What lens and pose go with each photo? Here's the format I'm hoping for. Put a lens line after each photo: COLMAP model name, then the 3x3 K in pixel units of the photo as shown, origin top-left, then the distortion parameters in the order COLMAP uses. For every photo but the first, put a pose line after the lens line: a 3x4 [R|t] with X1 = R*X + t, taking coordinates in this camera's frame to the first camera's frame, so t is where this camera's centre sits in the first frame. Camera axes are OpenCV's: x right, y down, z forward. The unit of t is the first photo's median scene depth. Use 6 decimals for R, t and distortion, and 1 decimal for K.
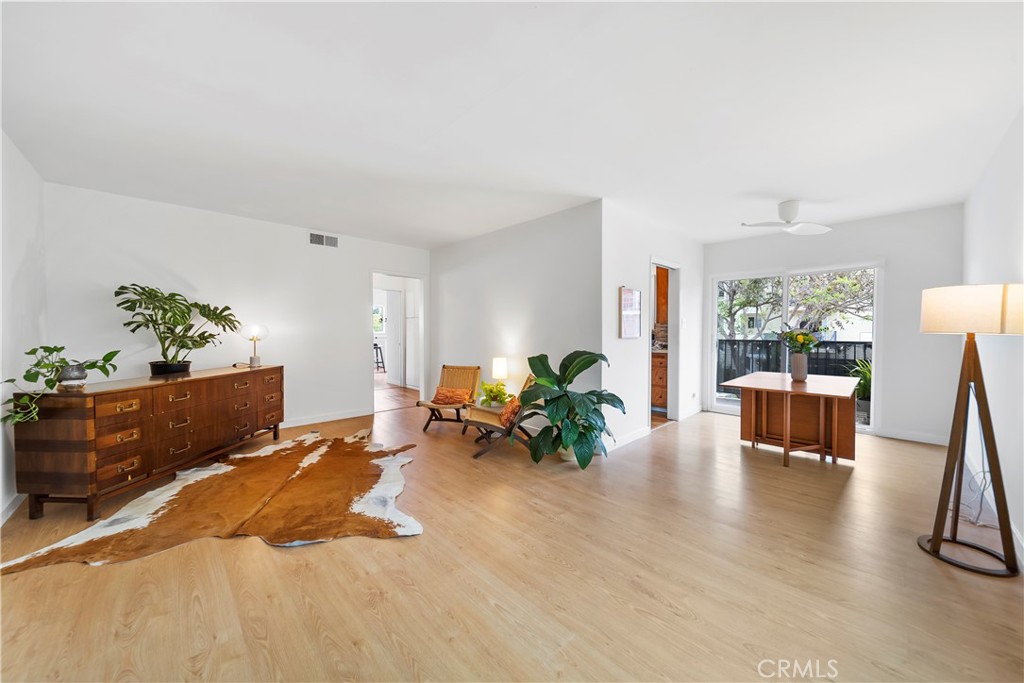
lens RADIAL K [[360.6, 0, 510.6], [0, 360.6, 337.8], [0, 0, 1]] dist [-0.004105, -0.000443]
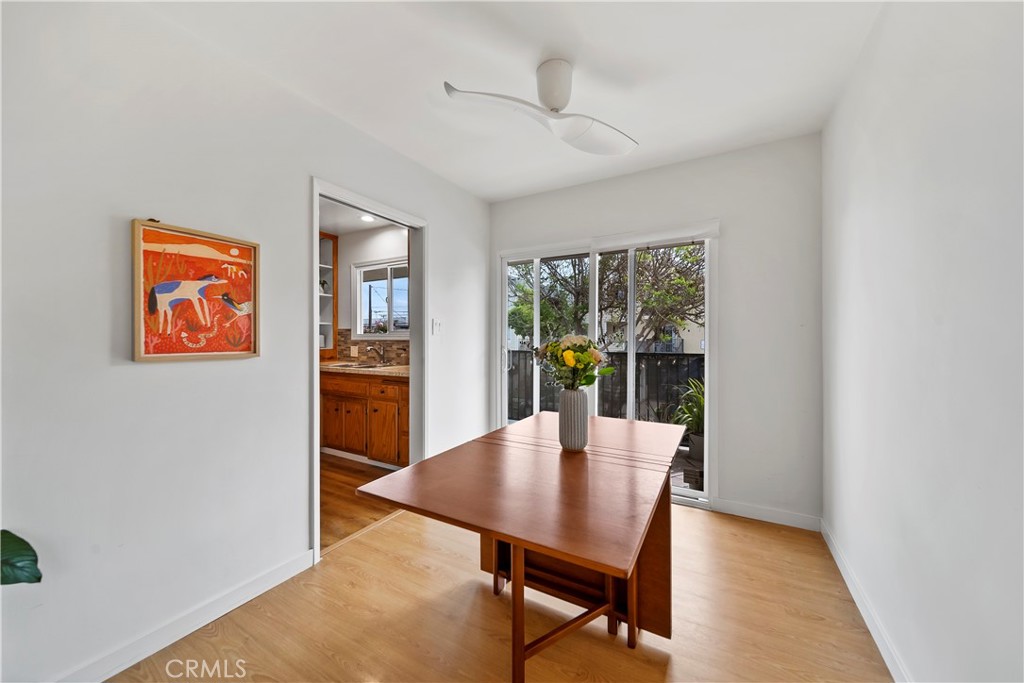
lens RADIAL K [[368.2, 0, 505.6], [0, 368.2, 340.3], [0, 0, 1]] dist [-0.002004, -0.000292]
pose [[0.959805, -0.000587, 0.280669, 0.592994], [0.004309, 0.999911, -0.012643, -0.014122], [-0.280636, 0.013345, 0.959721, 0.574933]]
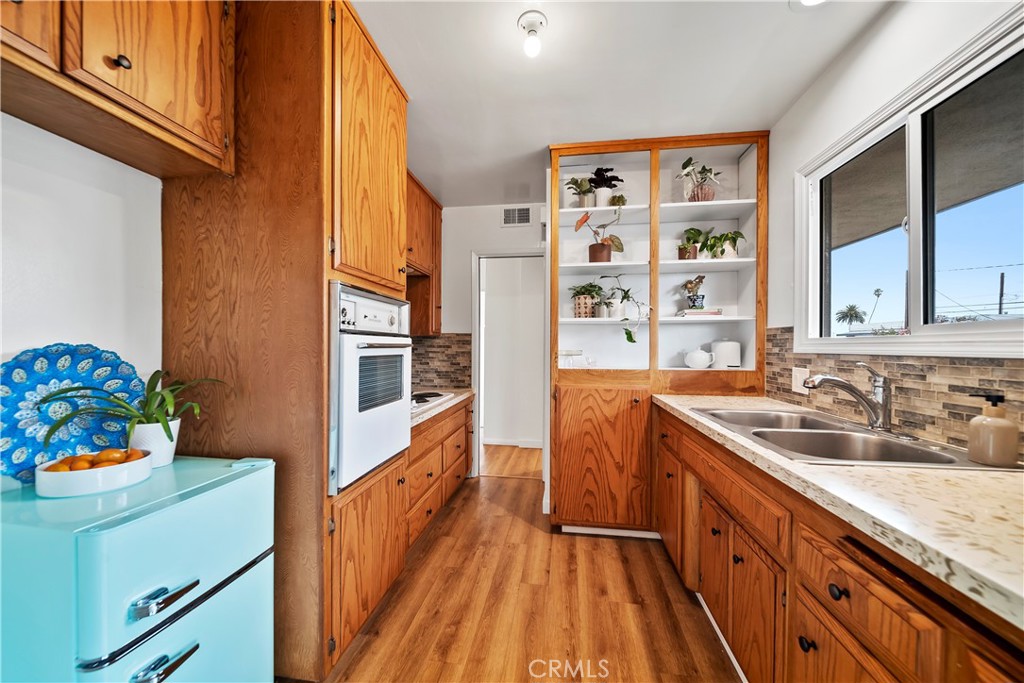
lens RADIAL K [[367.2, 0, 513.4], [0, 367.2, 345.8], [0, 0, 1]] dist [-0.002789, -0.000391]
pose [[0.622625, 0.003724, -0.782511, 0.601883], [-0.021732, 0.999685, -0.012534, -0.027965], [0.782218, 0.024810, 0.622510, 1.299013]]
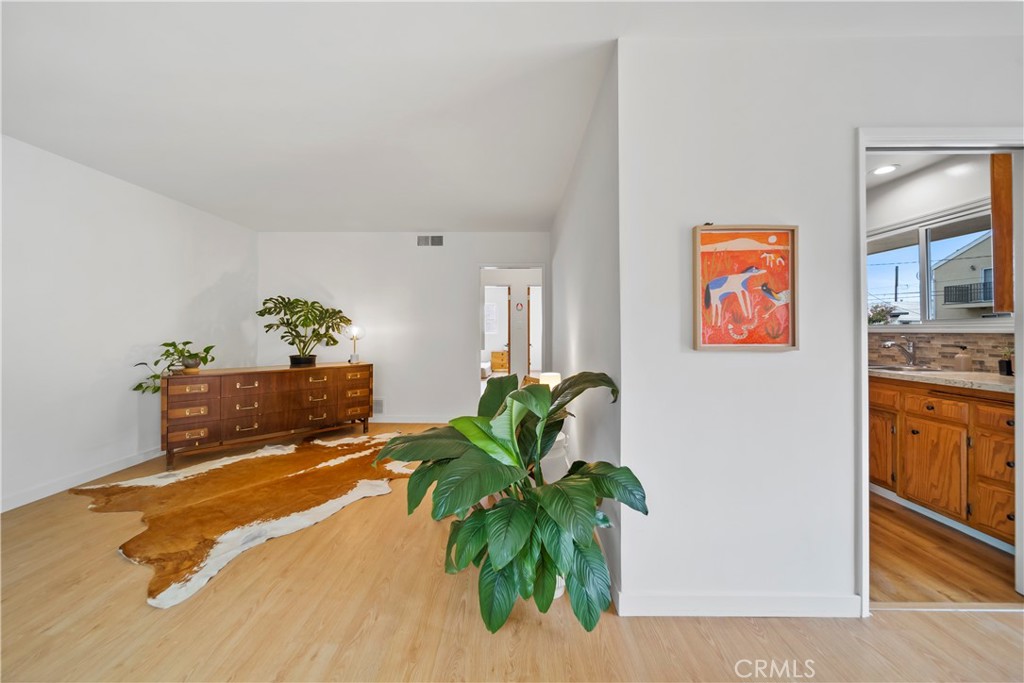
lens RADIAL K [[368.0, 0, 506.9], [0, 368.0, 326.3], [0, 0, 1]] dist [-0.006308, -0.000211]
pose [[0.711967, -0.008373, -0.702163, 0.474204], [-0.013089, 0.999597, -0.025191, -0.012975], [0.702090, 0.027126, 0.711571, 0.579196]]
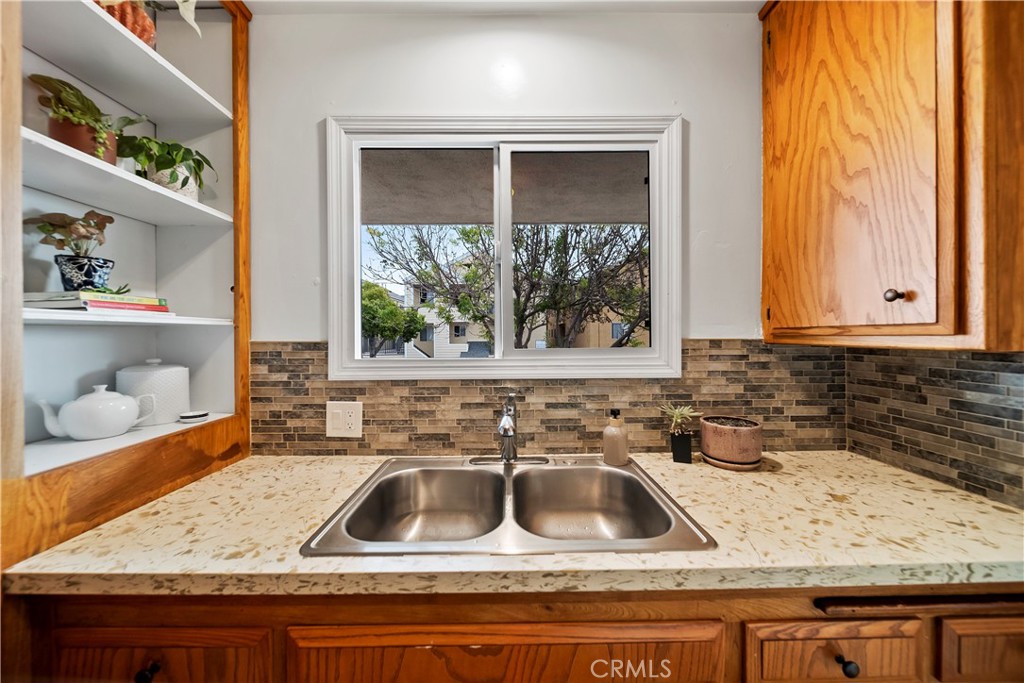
lens RADIAL K [[360.6, 0, 510.6], [0, 360.6, 337.8], [0, 0, 1]] dist [-0.004105, -0.000443]
pose [[0.679768, -0.004144, 0.733416, 0.295467], [0.017978, 0.999778, -0.011014, -0.069078], [-0.733207, 0.020672, 0.679691, 1.575561]]
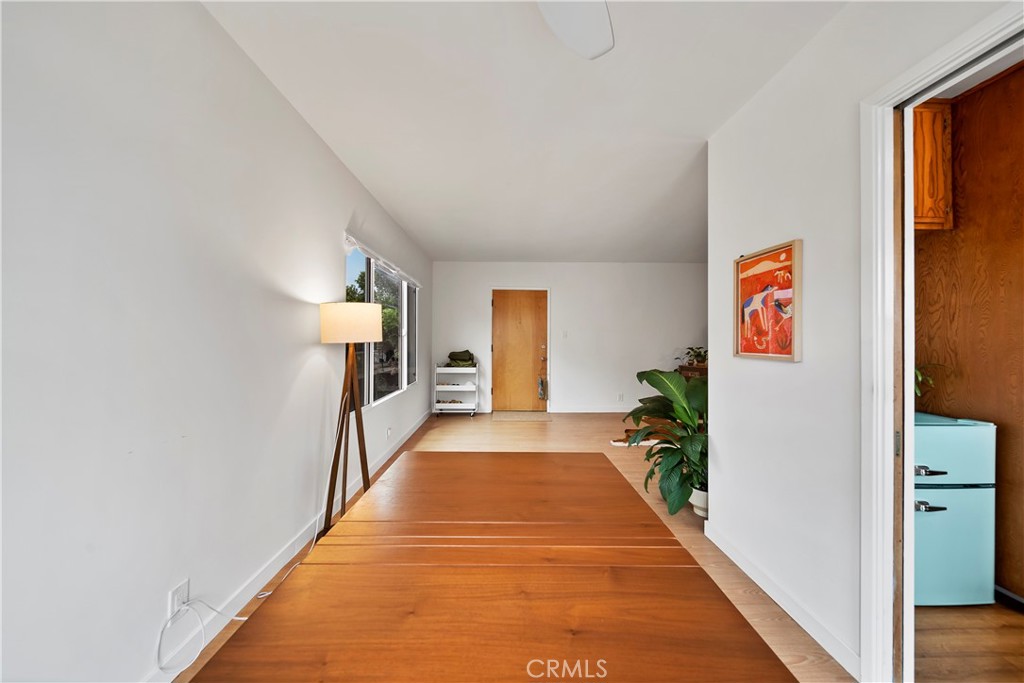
lens RADIAL K [[369.7, 0, 509.9], [0, 369.7, 338.2], [0, 0, 1]] dist [-0.005918, -0.000227]
pose [[-0.677393, -0.005331, -0.735602, 0.989308], [-0.018704, 0.999775, 0.009979, -0.026572], [0.735383, 0.020518, -0.677341, 1.192177]]
